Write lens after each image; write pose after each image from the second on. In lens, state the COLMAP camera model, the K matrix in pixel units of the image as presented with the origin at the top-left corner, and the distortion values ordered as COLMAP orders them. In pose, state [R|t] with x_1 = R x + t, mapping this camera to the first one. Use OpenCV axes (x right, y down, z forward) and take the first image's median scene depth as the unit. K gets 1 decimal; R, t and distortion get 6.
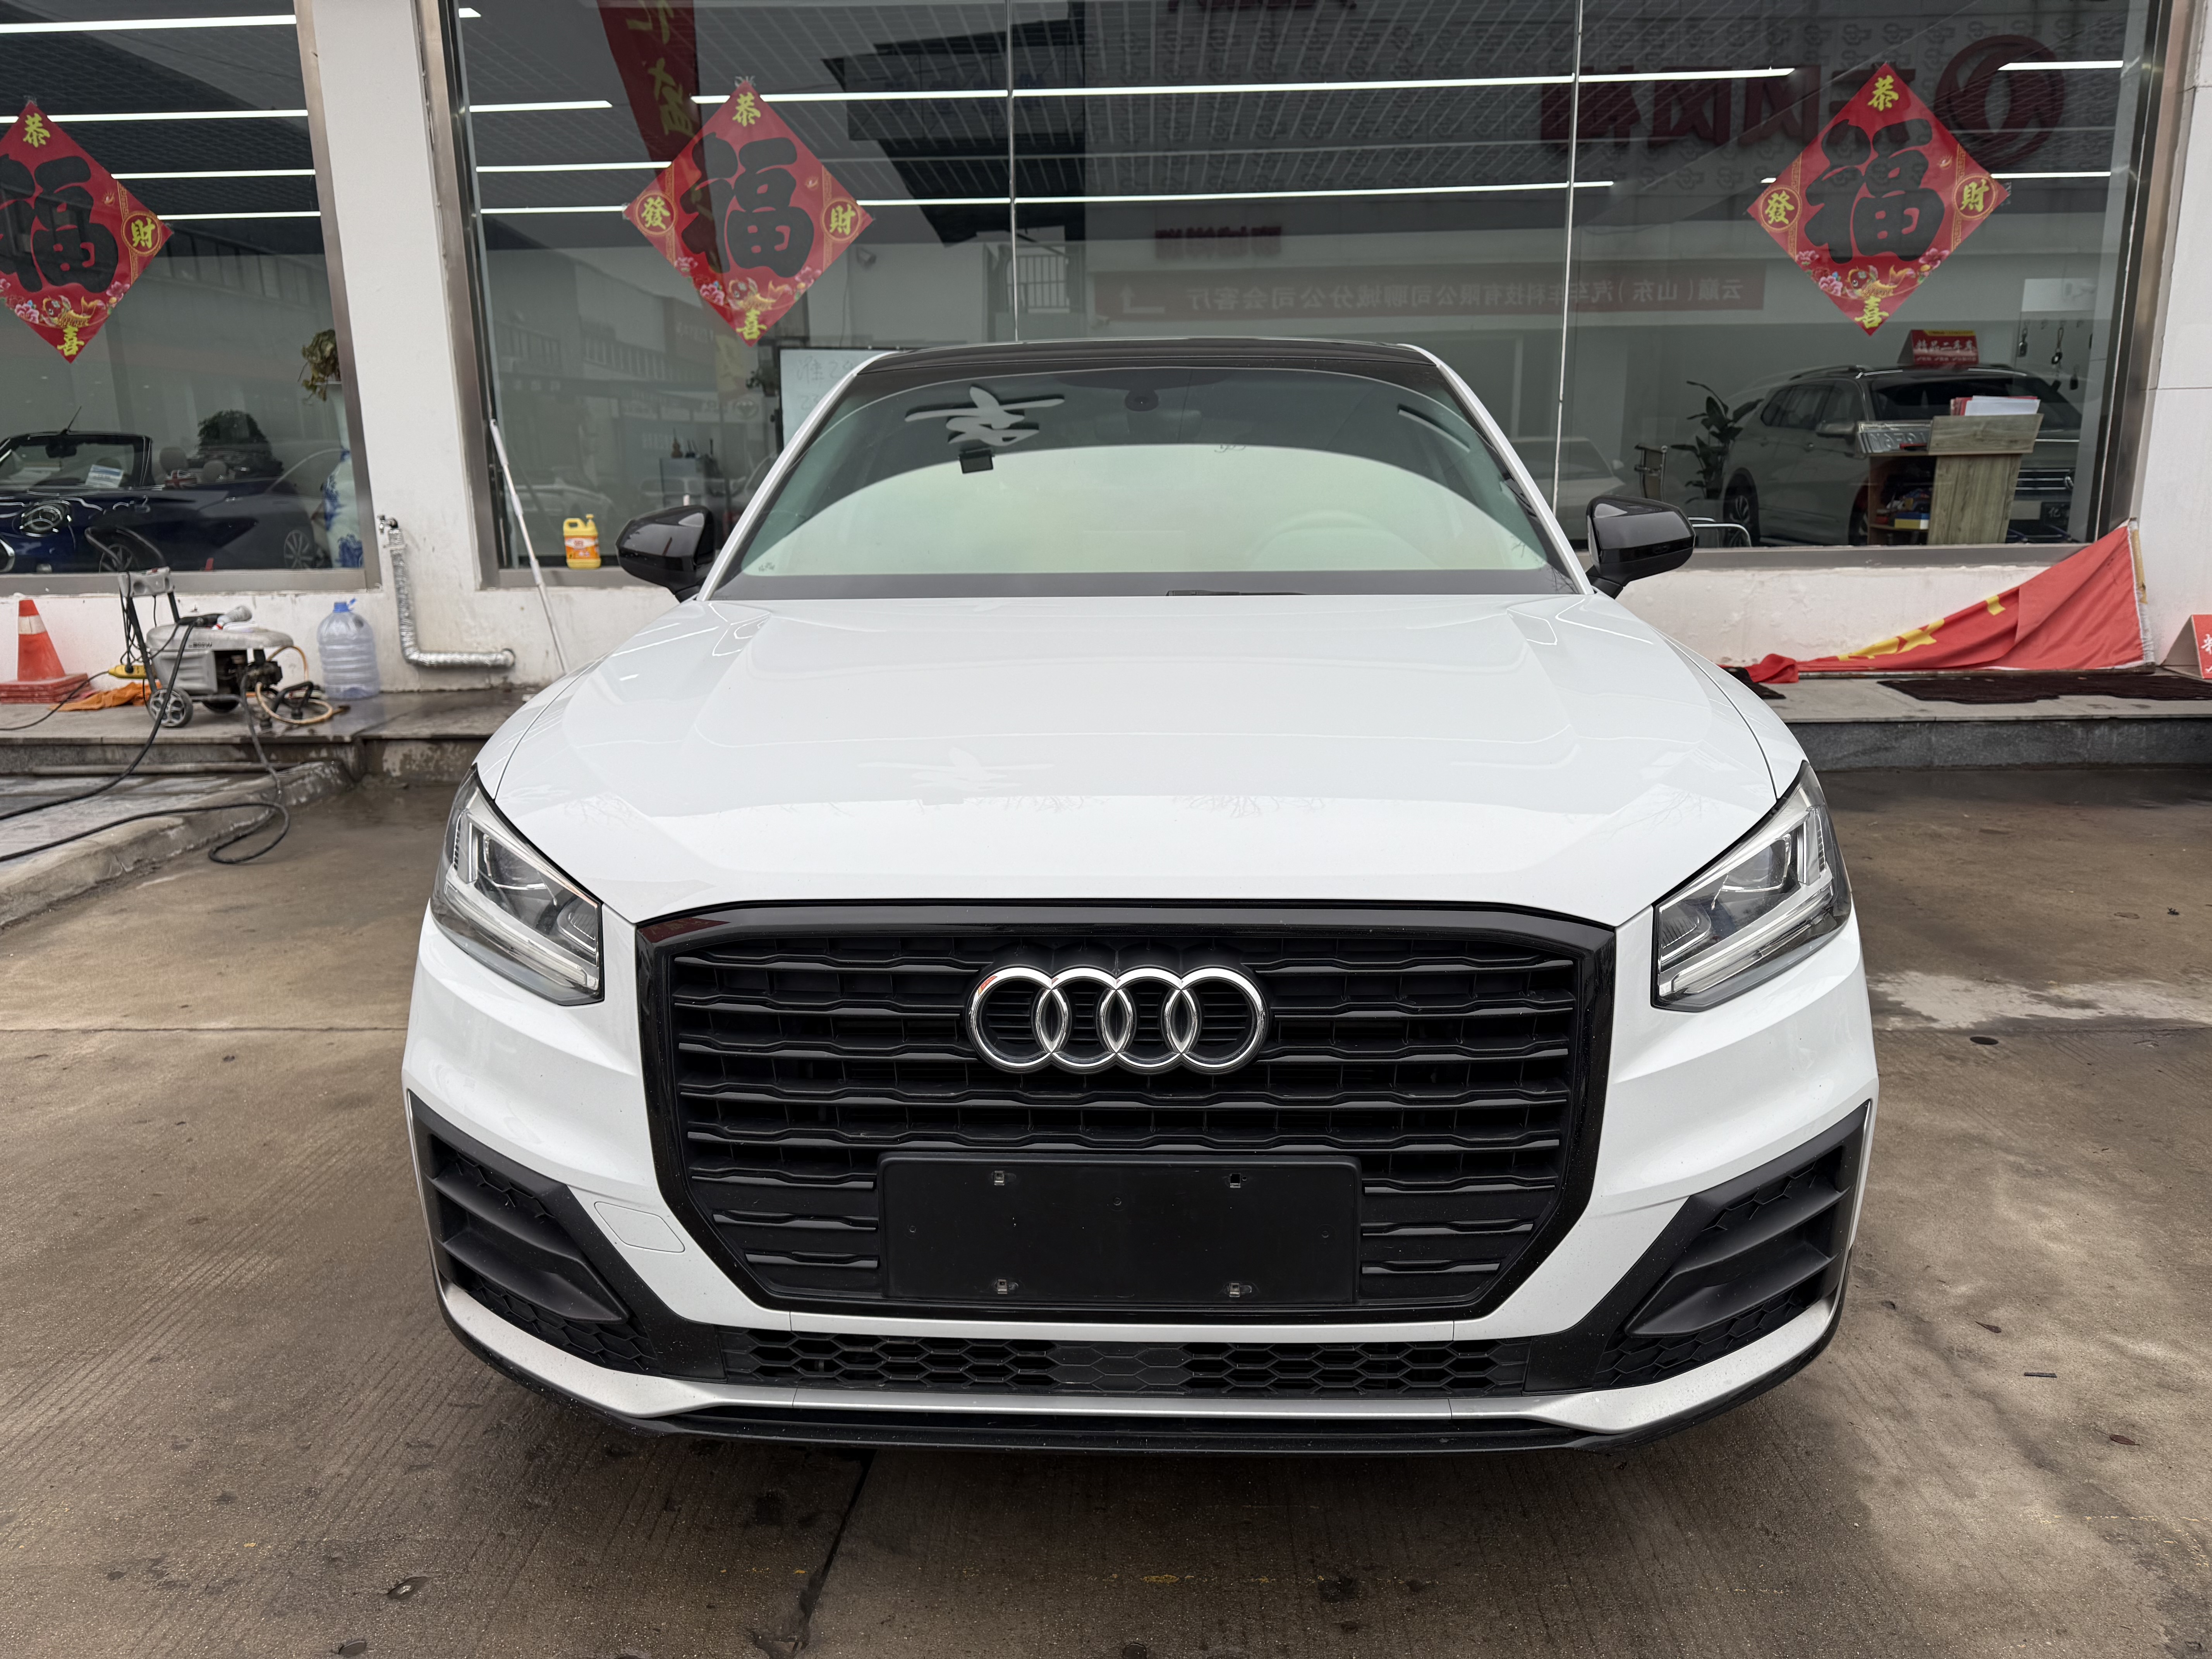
lens RADIAL K [[1549.1, 0, 1088.2], [0, 1549.1, 837.0], [0, 0, 1]] dist [0.006233, -0.002304]
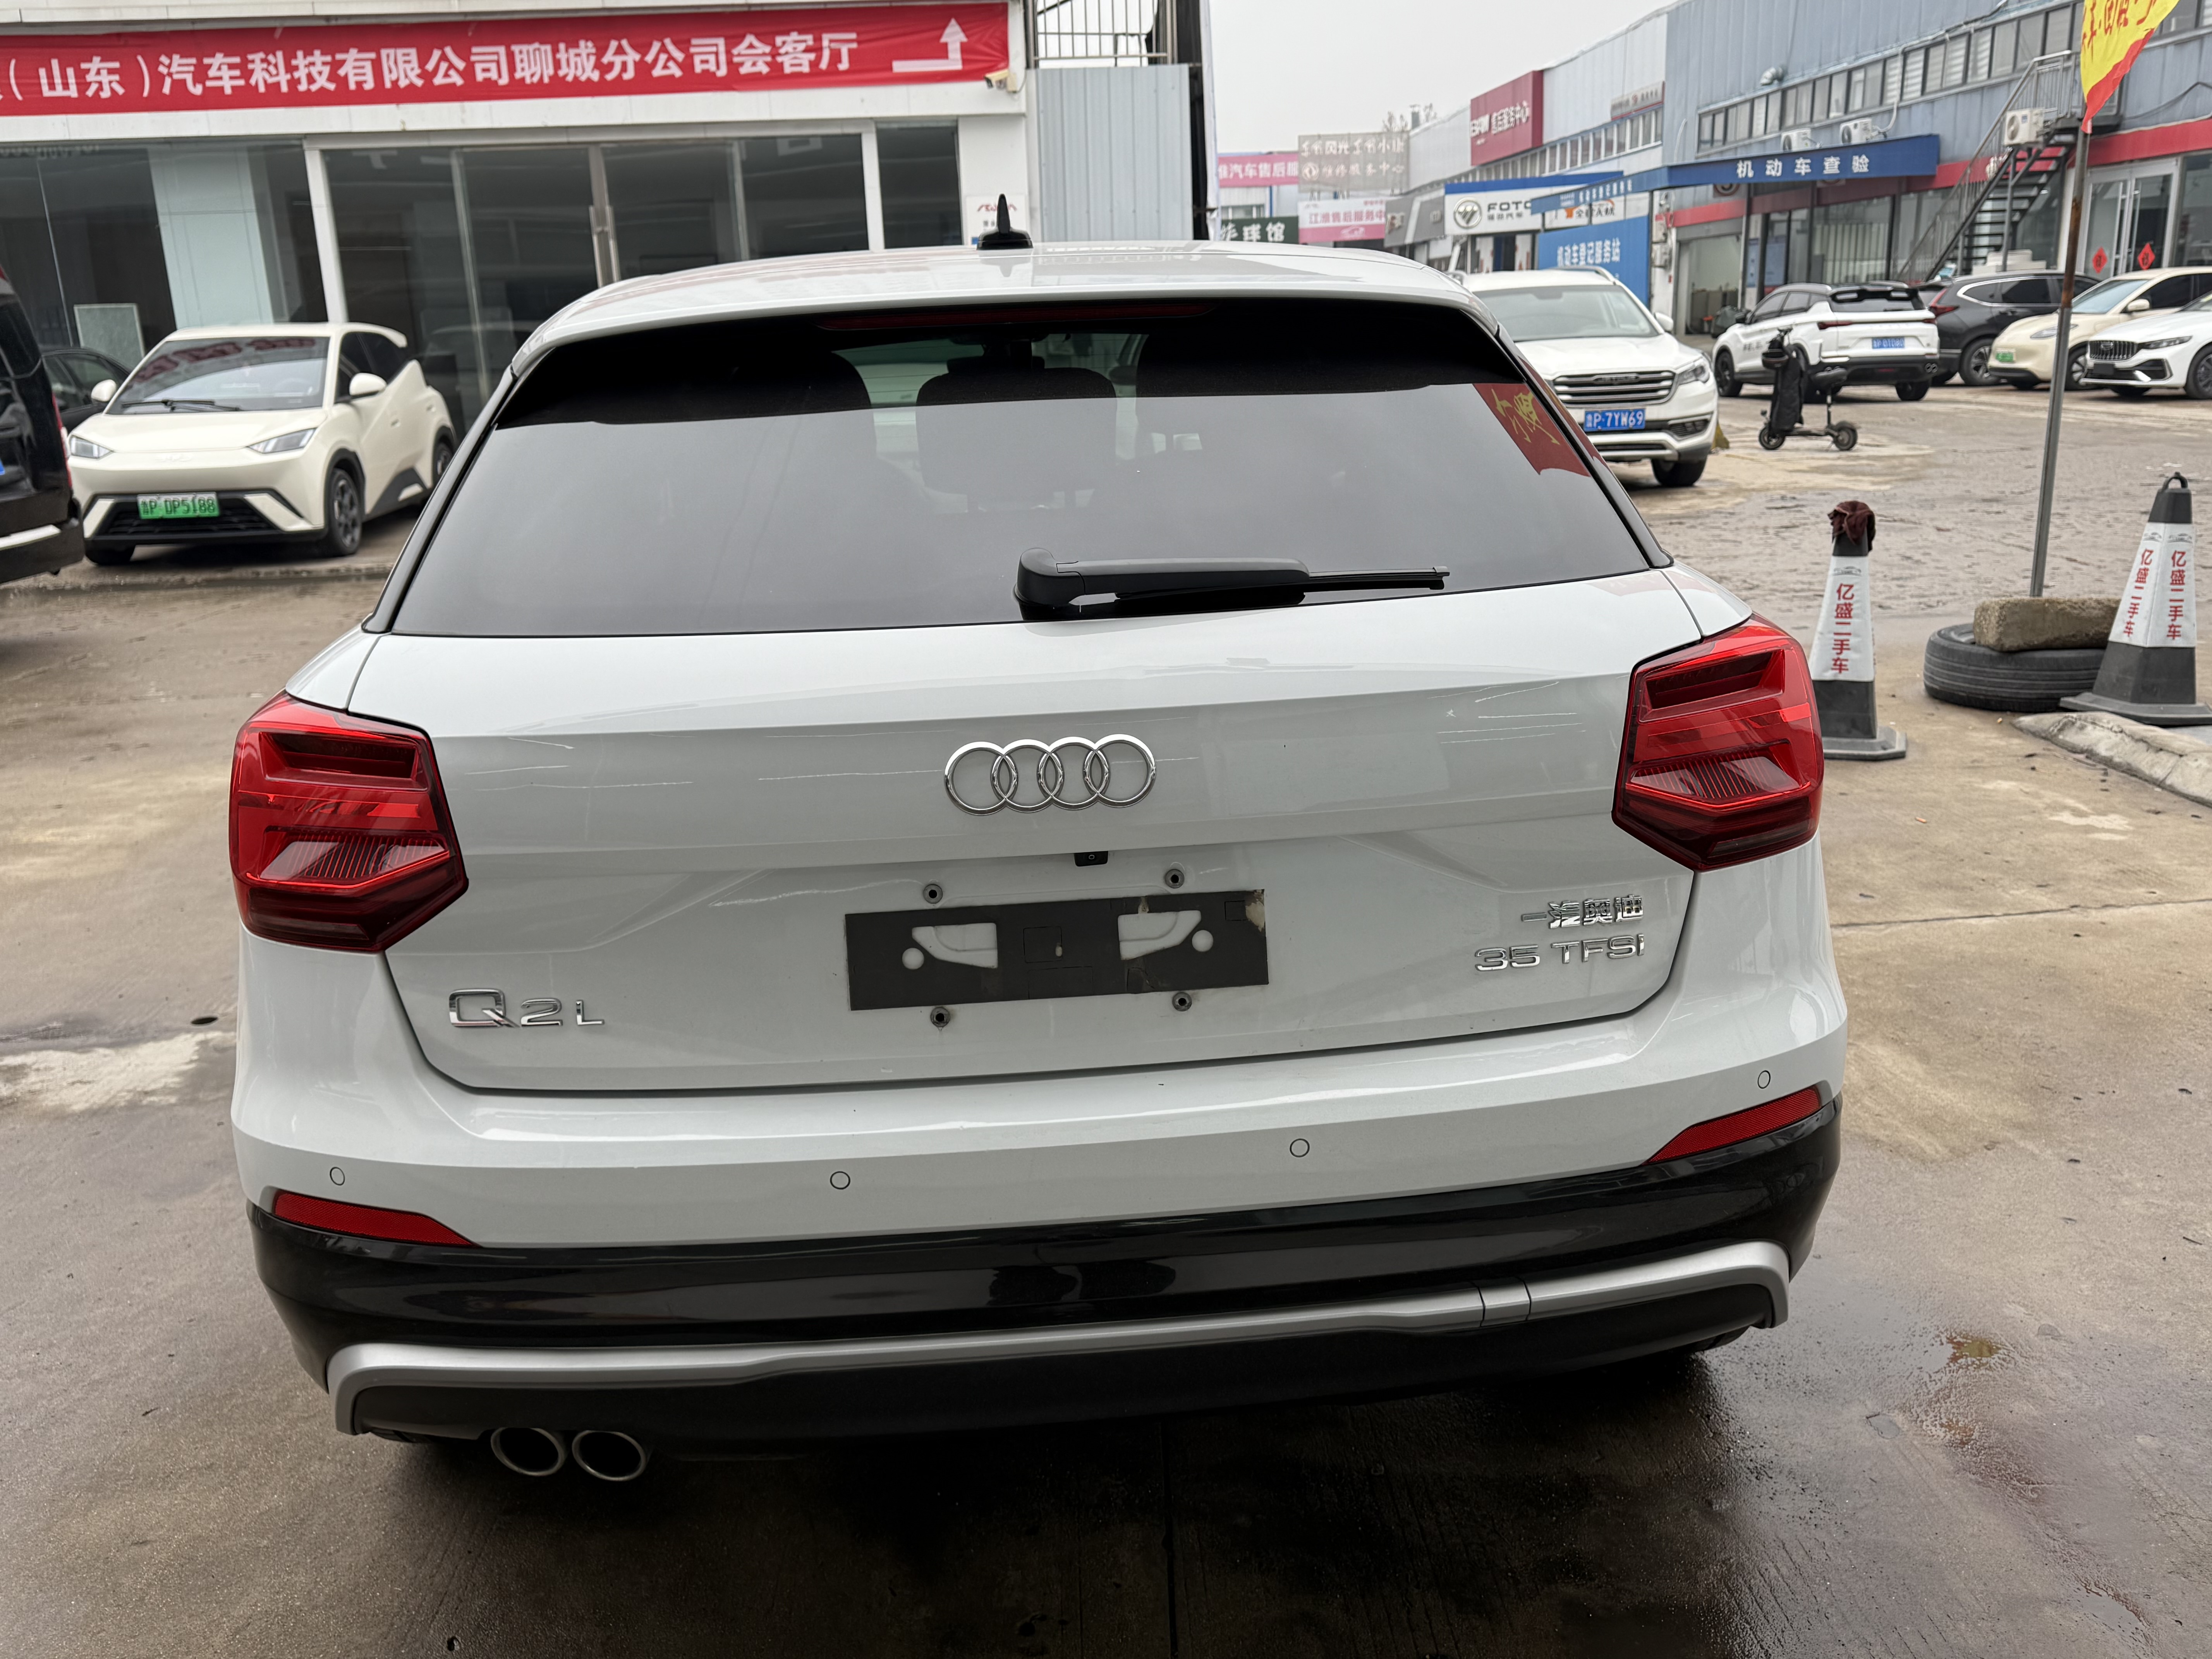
lens RADIAL K [[1823.9, 0, 1103.9], [0, 1823.9, 830.2], [0, 0, 1]] dist [0.058040, -0.037661]
pose [[-0.991861, 0.080101, -0.098974, 0.049657], [0.021885, 0.873003, 0.487224, -0.255289], [0.125432, 0.481092, -0.867650, 0.956858]]
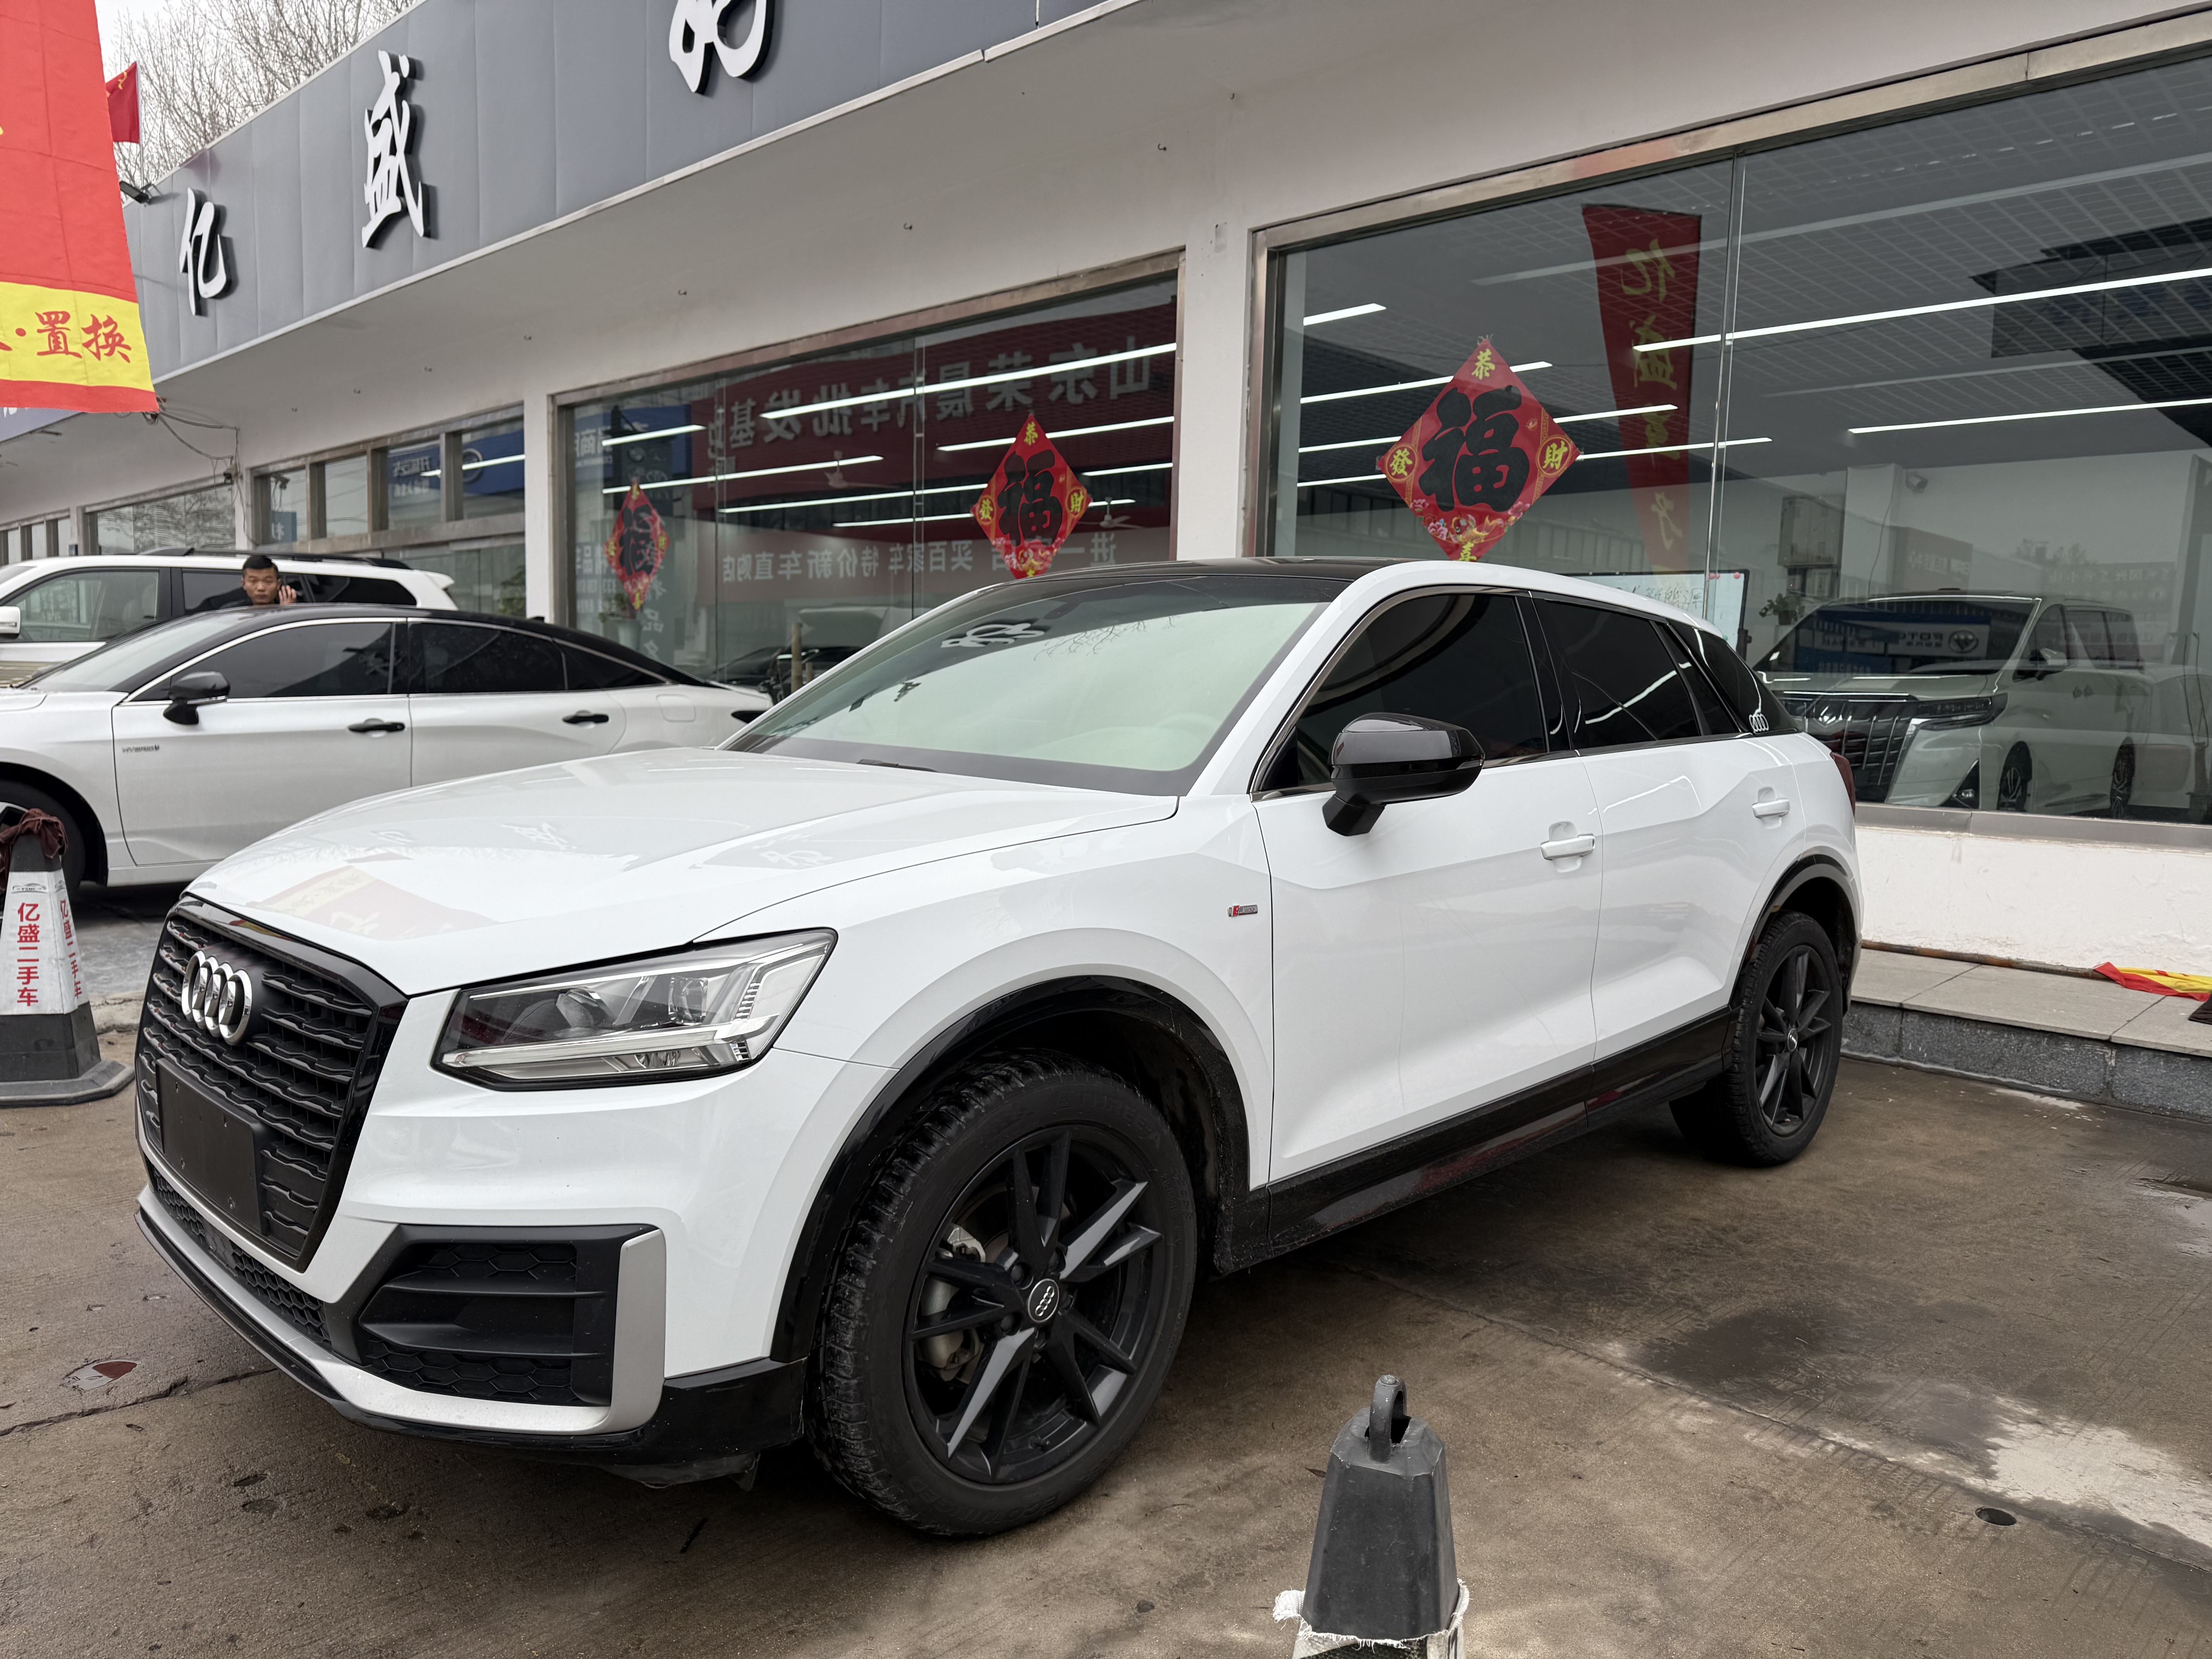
lens RADIAL K [[1549.1, 0, 1100.3], [0, 1549.1, 826.2], [0, 0, 1]] dist [0.006233, -0.002304]
pose [[0.737431, 0.092261, -0.669092, 0.334073], [-0.191047, 0.978664, -0.075612, -0.019113], [0.647840, 0.183586, 0.739323, 0.081435]]
